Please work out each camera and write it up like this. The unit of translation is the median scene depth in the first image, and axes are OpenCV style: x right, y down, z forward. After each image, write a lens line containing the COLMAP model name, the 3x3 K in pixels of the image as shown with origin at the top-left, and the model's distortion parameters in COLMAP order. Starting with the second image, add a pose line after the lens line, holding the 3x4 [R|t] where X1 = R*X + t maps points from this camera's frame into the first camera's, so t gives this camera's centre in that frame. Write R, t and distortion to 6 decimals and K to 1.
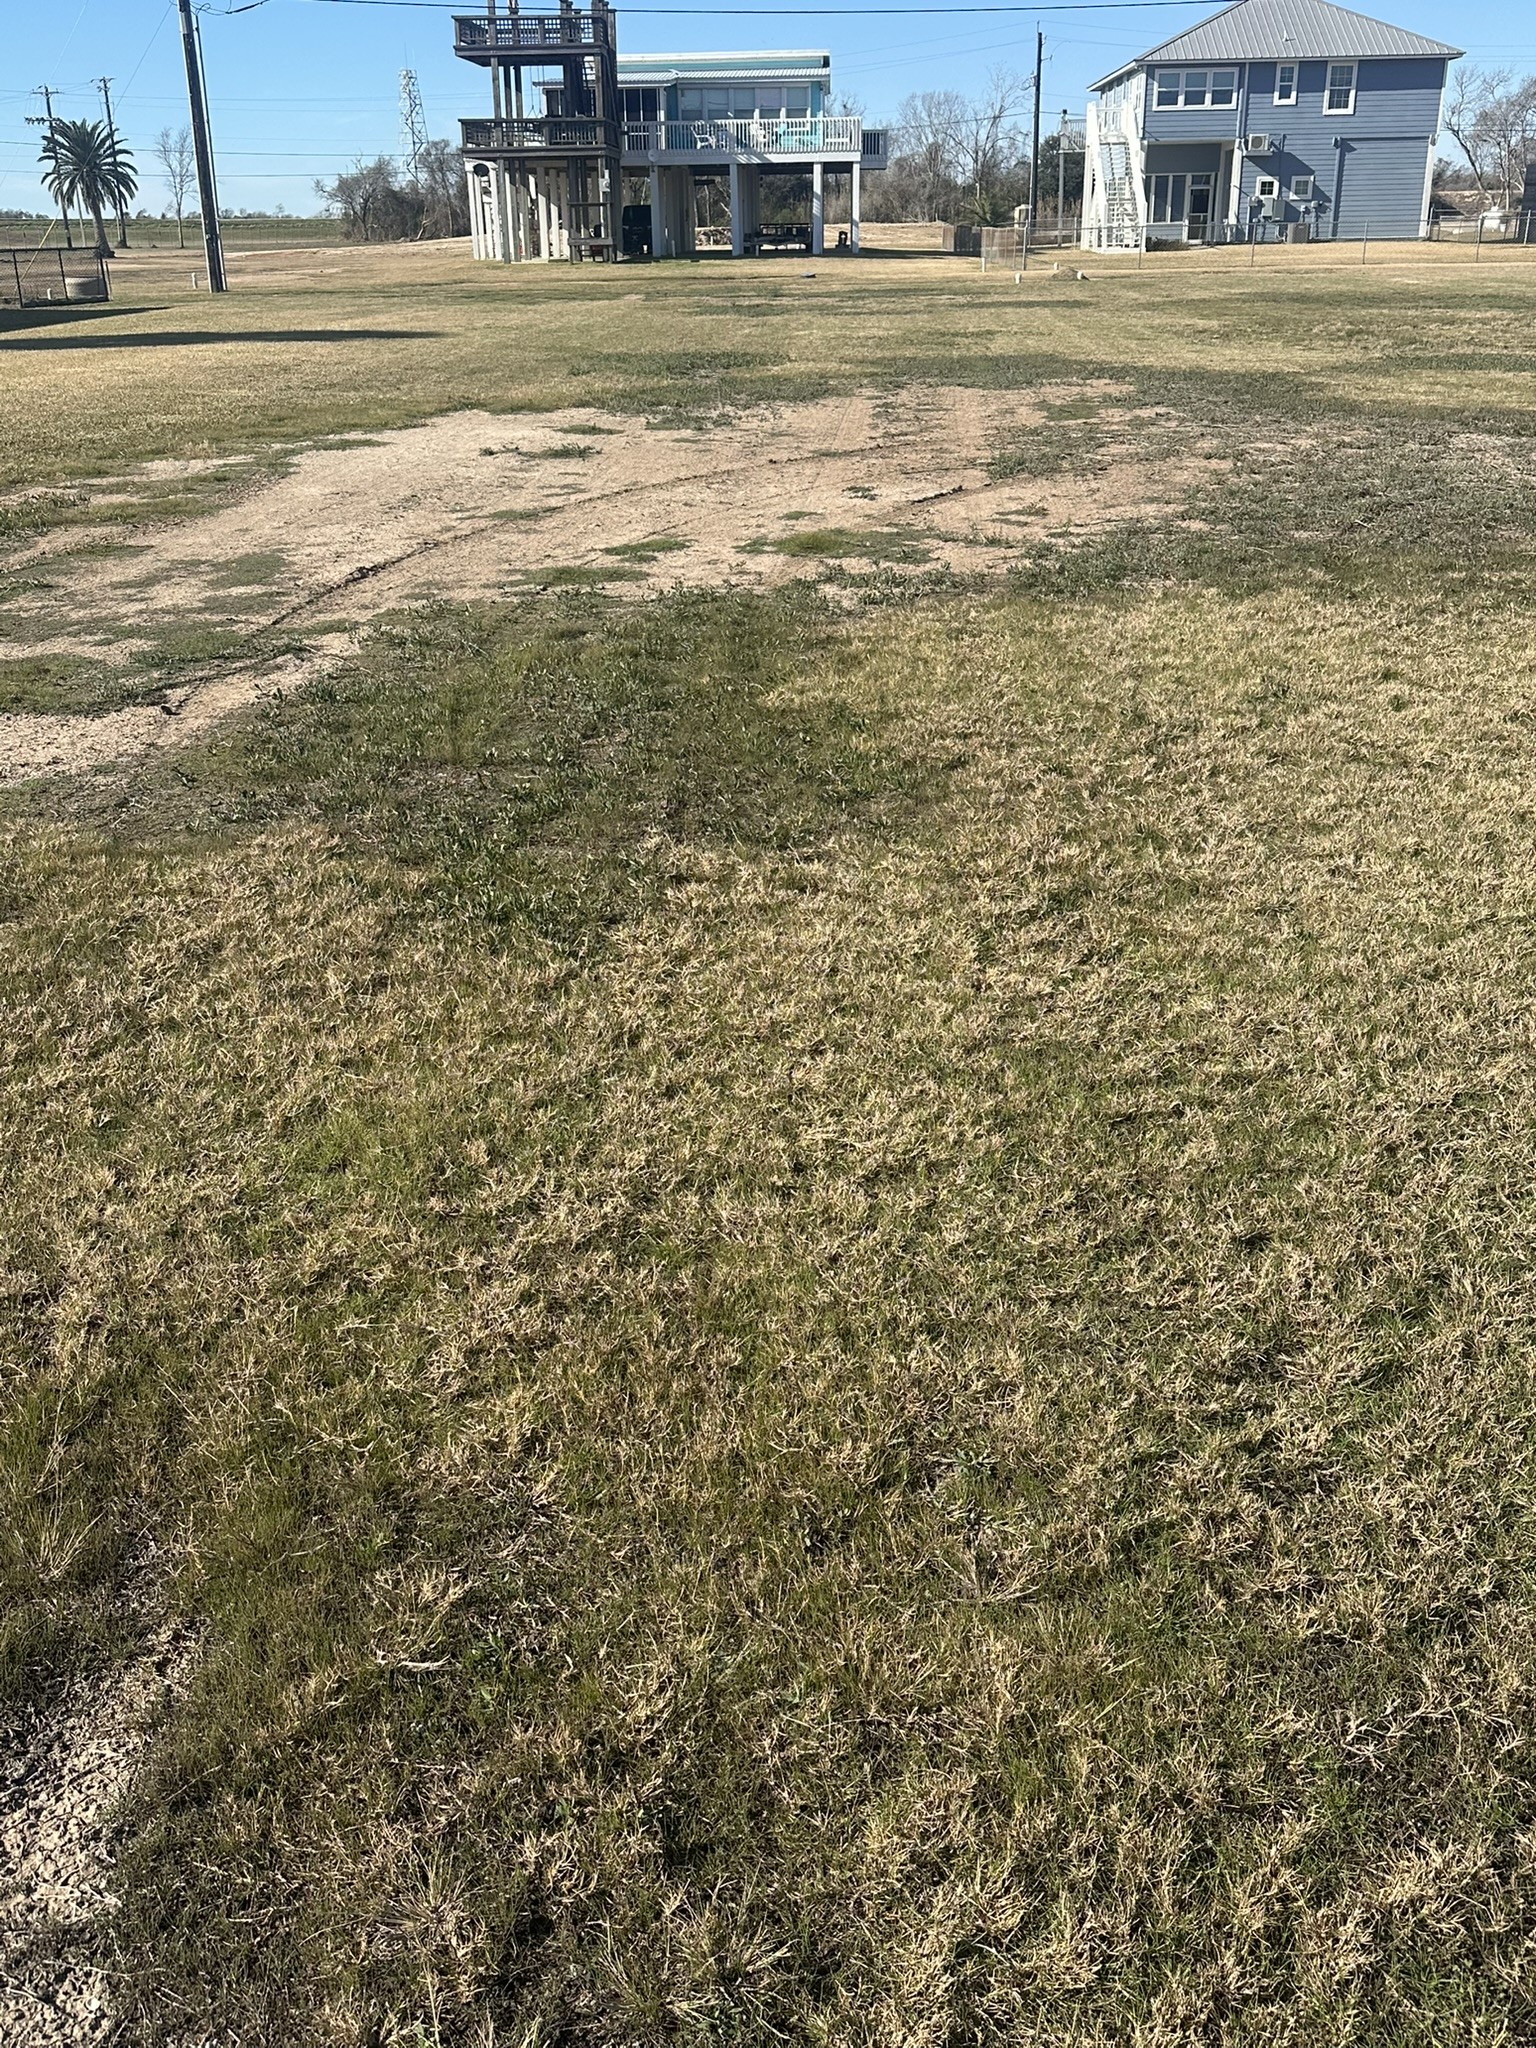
lens RADIAL K [[1787.1, 0, 775.6], [0, 1787.1, 998.9], [0, 0, 1]] dist [0.148580, -0.270120]
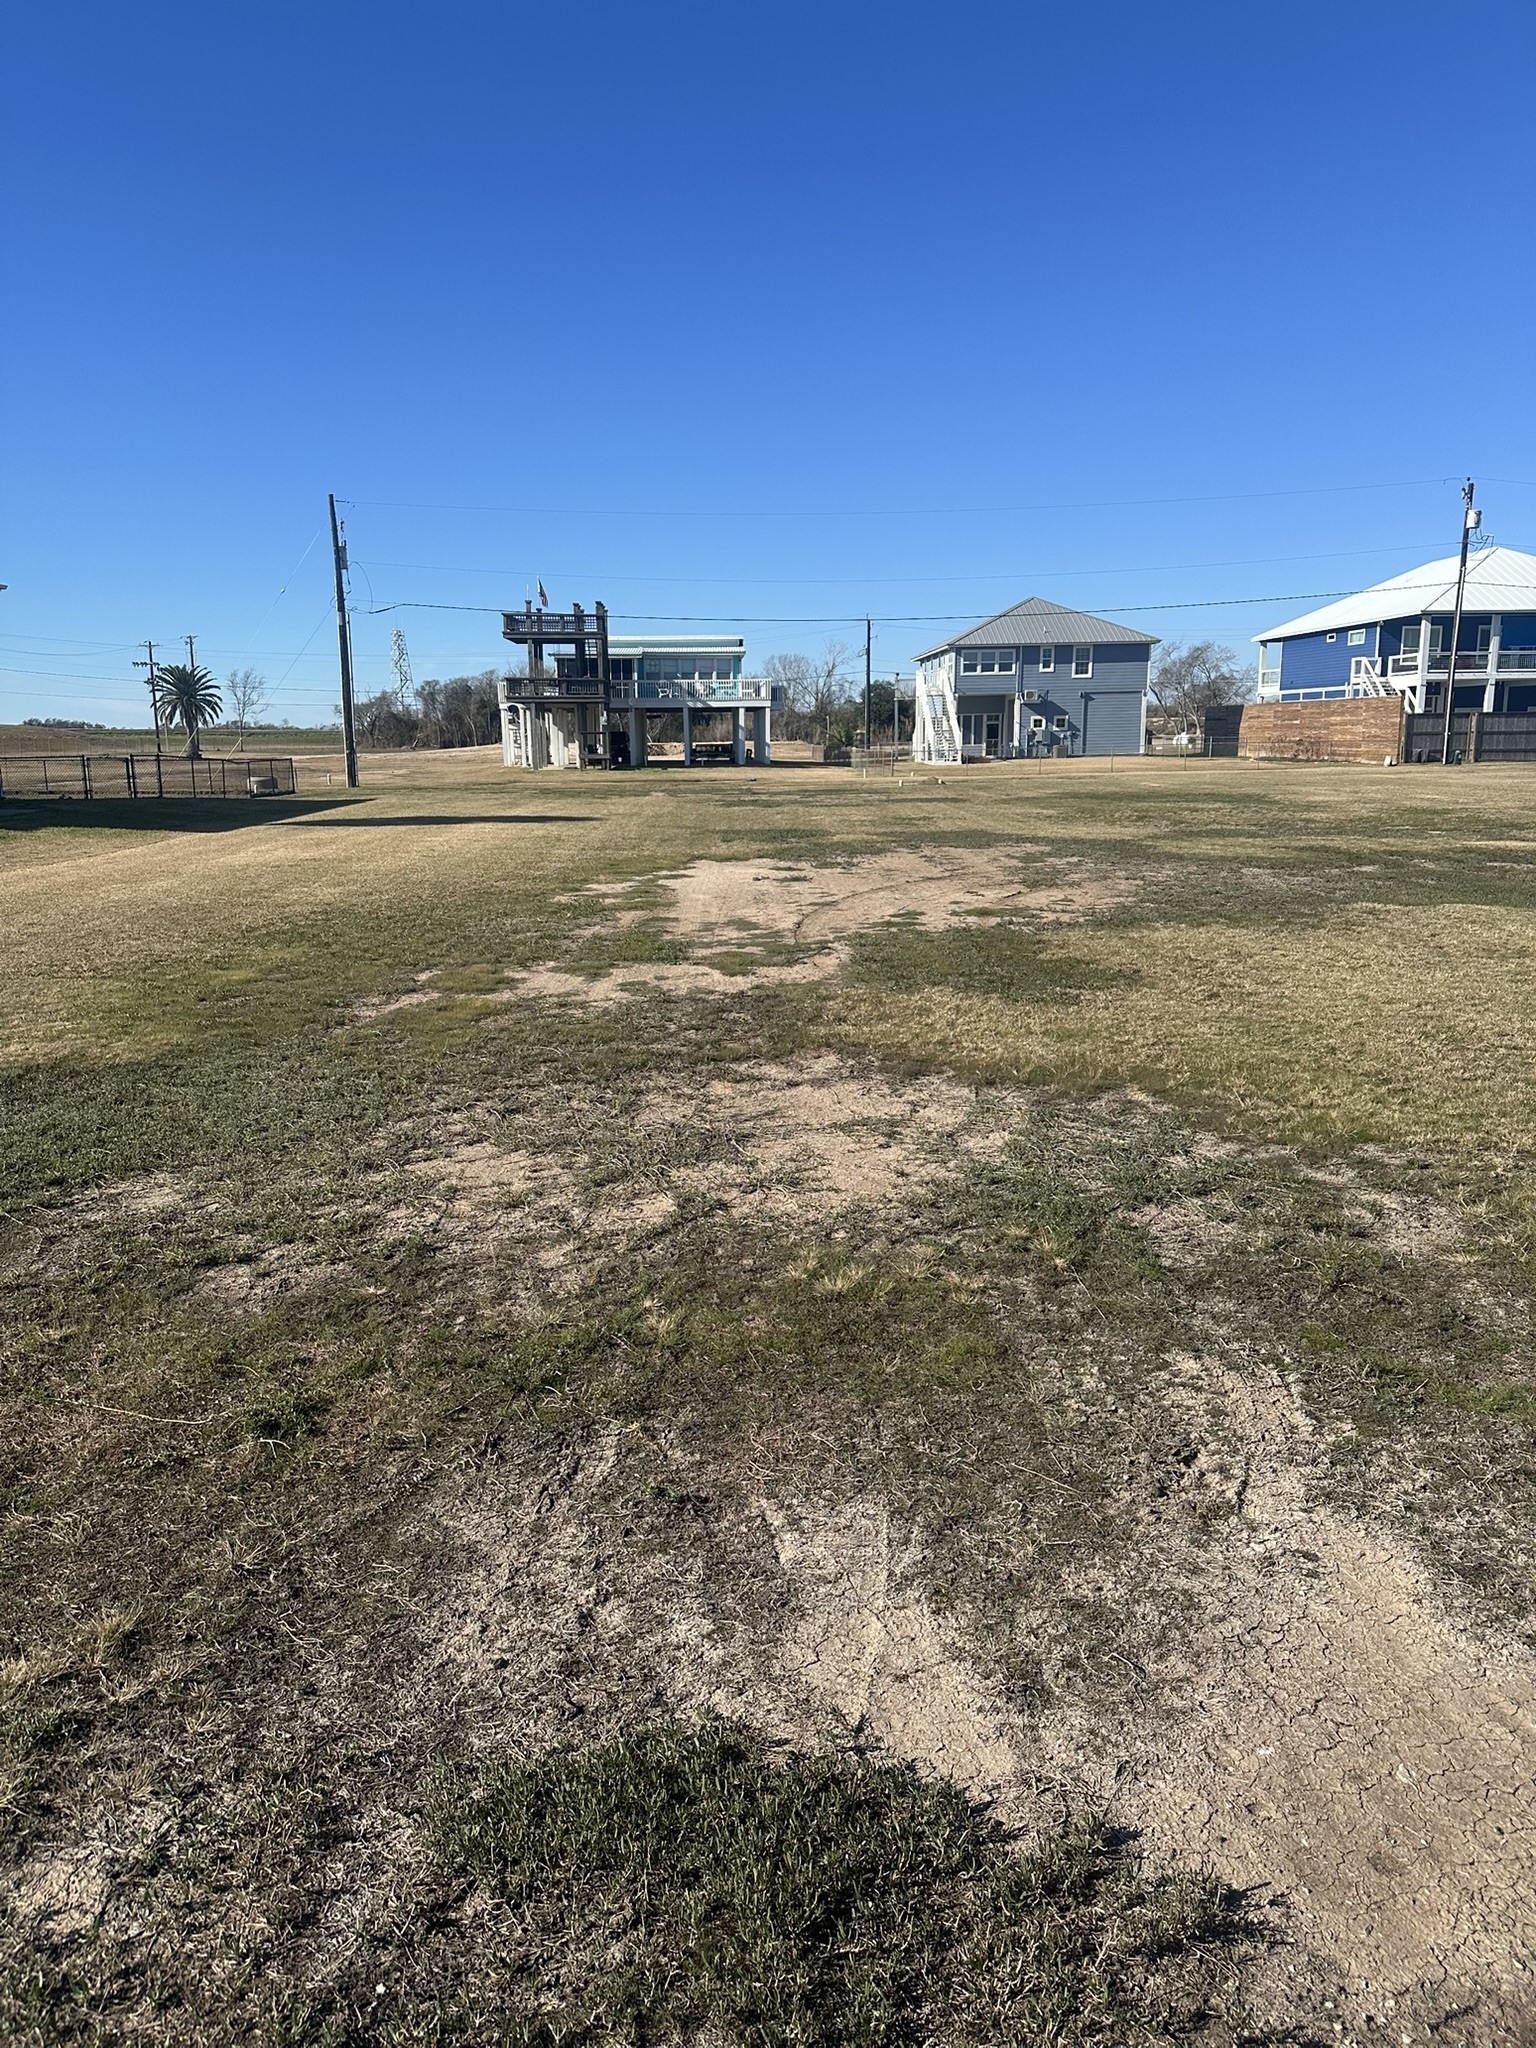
lens RADIAL K [[1411.7, 0, 768.0], [0, 1411.7, 1024.0], [0, 0, 1]] dist [0.142253, -0.265406]
pose [[0.996754, -0.011147, 0.079735, -0.794009], [0.026990, 0.979326, -0.200478, 0.460884], [-0.075852, 0.201979, 0.976448, -1.338443]]
